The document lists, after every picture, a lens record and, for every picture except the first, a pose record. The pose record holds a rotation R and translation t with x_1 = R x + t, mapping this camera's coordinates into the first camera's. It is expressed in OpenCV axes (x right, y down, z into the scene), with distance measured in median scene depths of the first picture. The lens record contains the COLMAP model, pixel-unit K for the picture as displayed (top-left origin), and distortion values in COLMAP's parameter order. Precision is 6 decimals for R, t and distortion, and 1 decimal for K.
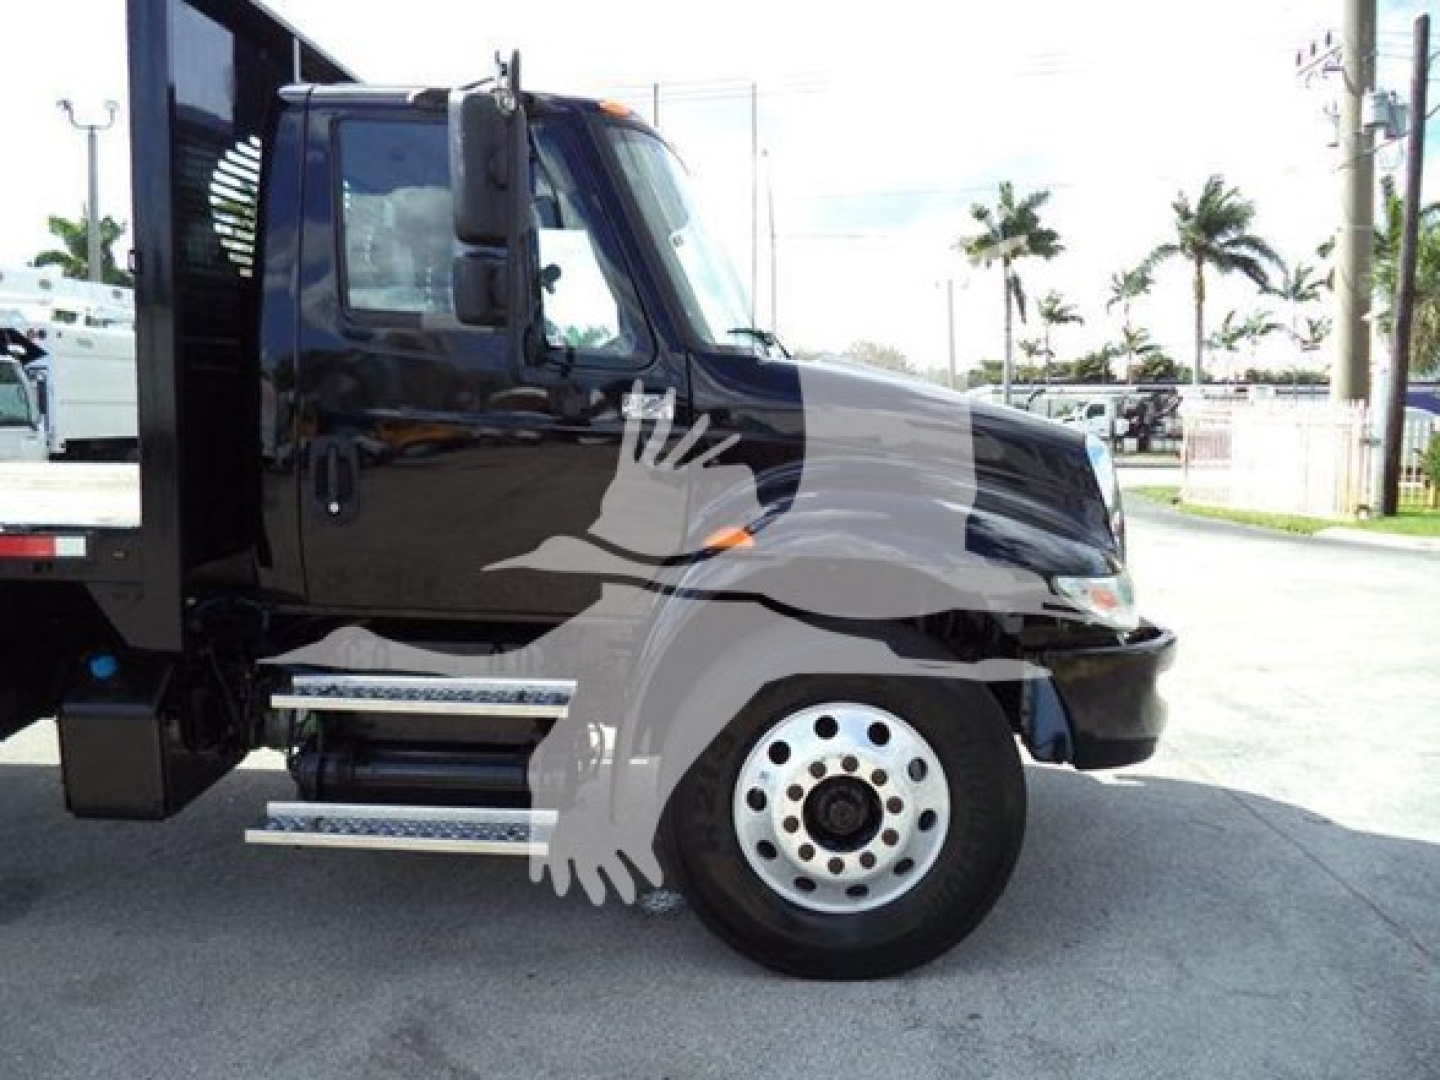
lens RADIAL K [[1186.8, 0, 731.7], [0, 1186.8, 540.9], [0, 0, 1]] dist [-0.021837, 0.017062]
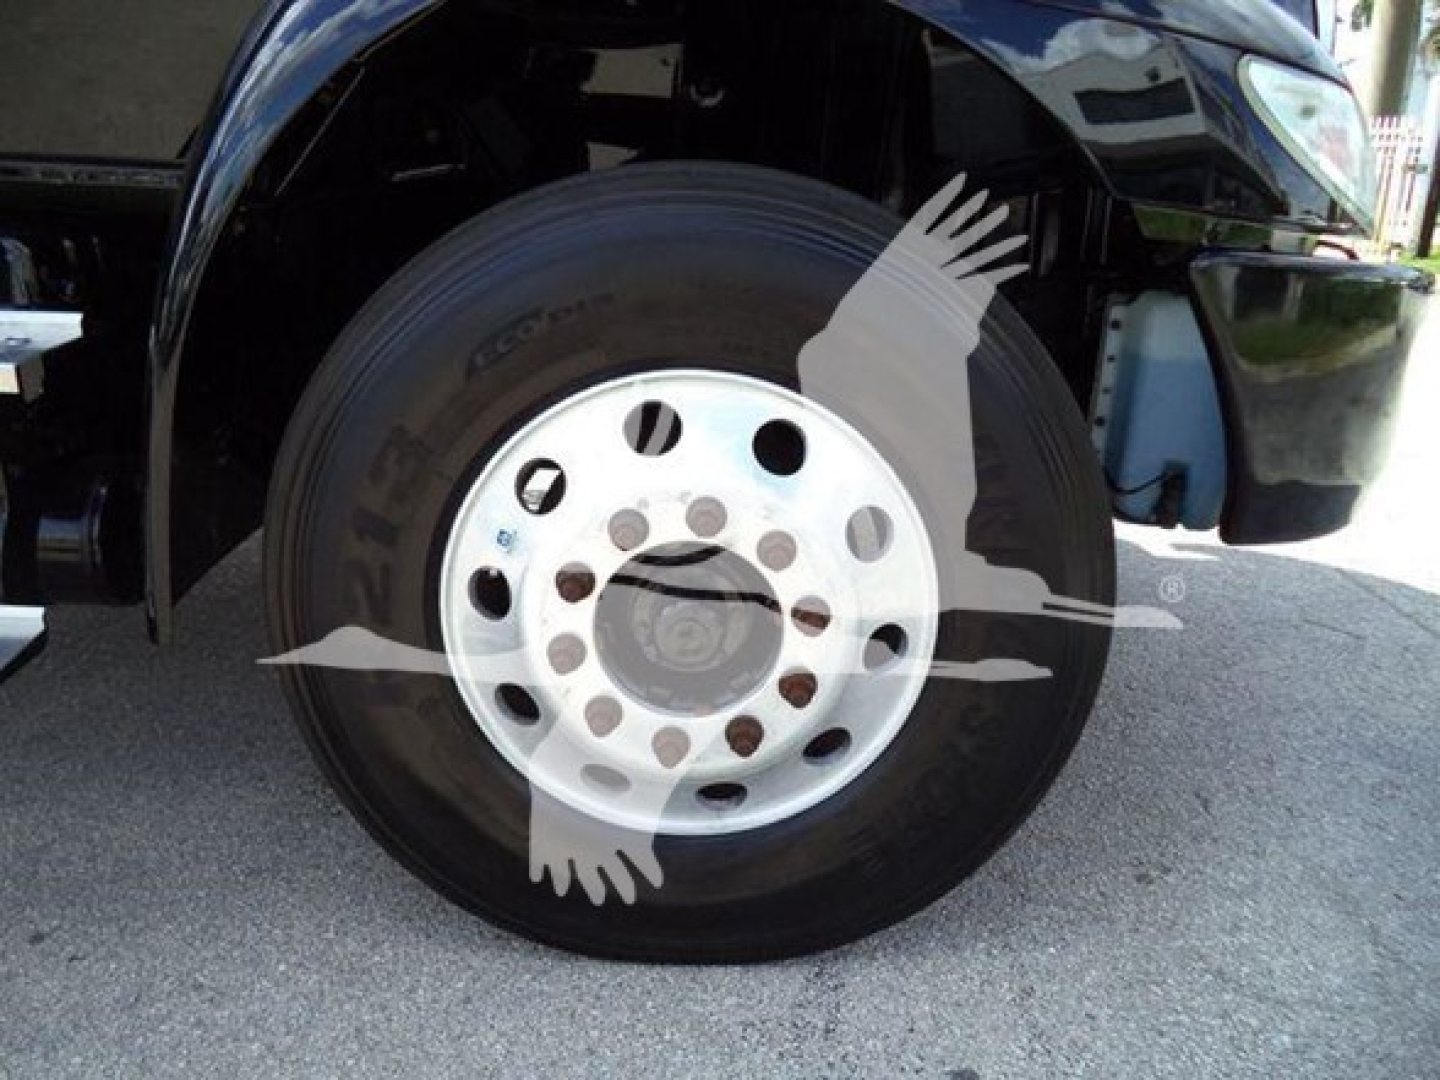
lens RADIAL K [[1186.8, 0, 718.3], [0, 1186.8, 540.1], [0, 0, 1]] dist [-0.021837, 0.017062]
pose [[0.999471, 0.024432, 0.021485, 0.092794], [-0.028343, 0.978090, 0.206244, 0.107619], [-0.015975, -0.206744, 0.978265, 0.577814]]
